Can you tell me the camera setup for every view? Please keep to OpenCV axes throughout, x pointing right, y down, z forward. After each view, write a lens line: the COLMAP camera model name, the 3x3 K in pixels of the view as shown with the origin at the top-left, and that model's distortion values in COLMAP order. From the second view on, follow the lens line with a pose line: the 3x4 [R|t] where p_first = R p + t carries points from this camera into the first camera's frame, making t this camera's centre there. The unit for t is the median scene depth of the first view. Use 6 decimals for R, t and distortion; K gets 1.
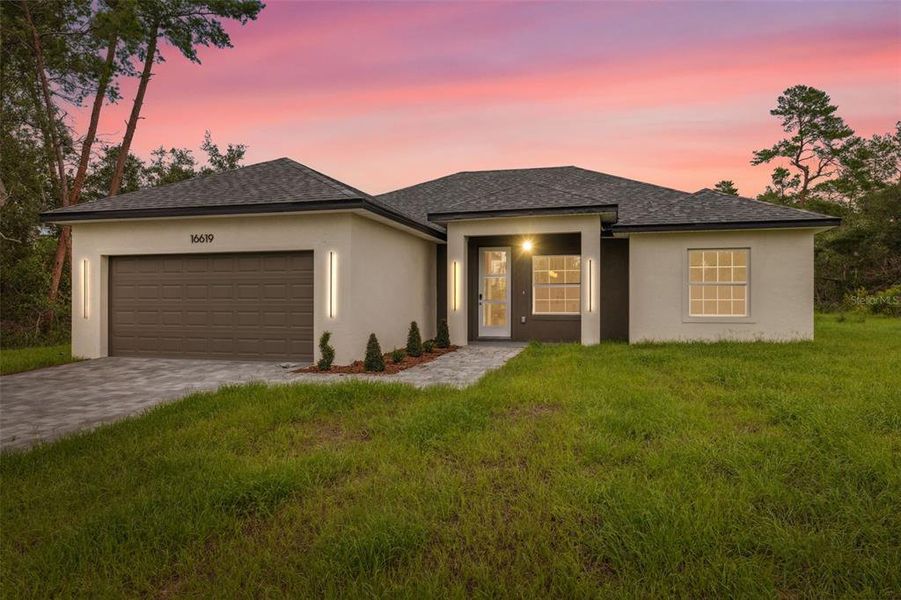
lens RADIAL K [[602.2, 0, 451.9], [0, 602.2, 298.0], [0, 0, 1]] dist [-0.000570, 0.001959]
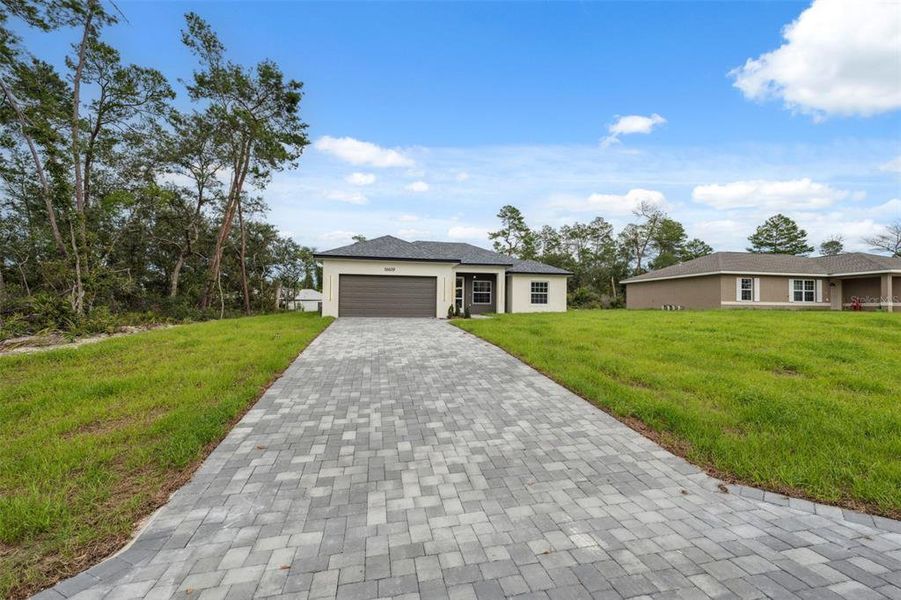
lens RADIAL K [[367.3, 0, 450.5], [0, 367.3, 300.0], [0, 0, 1]] dist [0.001321, 0.000127]
pose [[0.904552, 0.023760, 0.425702, -0.611615], [-0.020556, 0.999715, -0.012120, 0.032807], [-0.425868, 0.002212, 0.904782, -0.387191]]
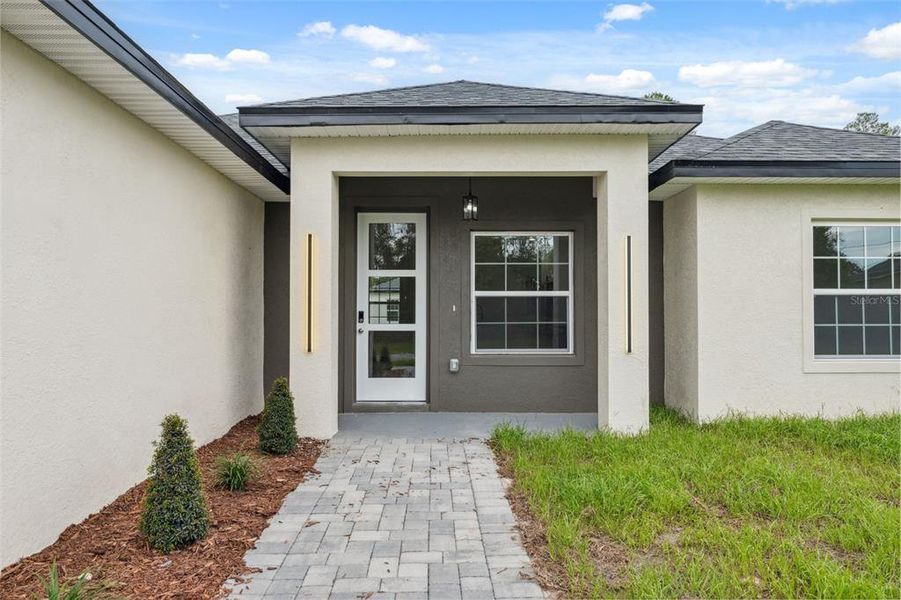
lens RADIAL K [[602.2, 0, 451.9], [0, 602.2, 298.0], [0, 0, 1]] dist [-0.000570, 0.001959]
pose [[0.964568, 0.008664, 0.263694, -0.008817], [-0.005679, 0.999911, -0.012081, -0.011235], [-0.263775, 0.010156, 0.964531, 0.518925]]
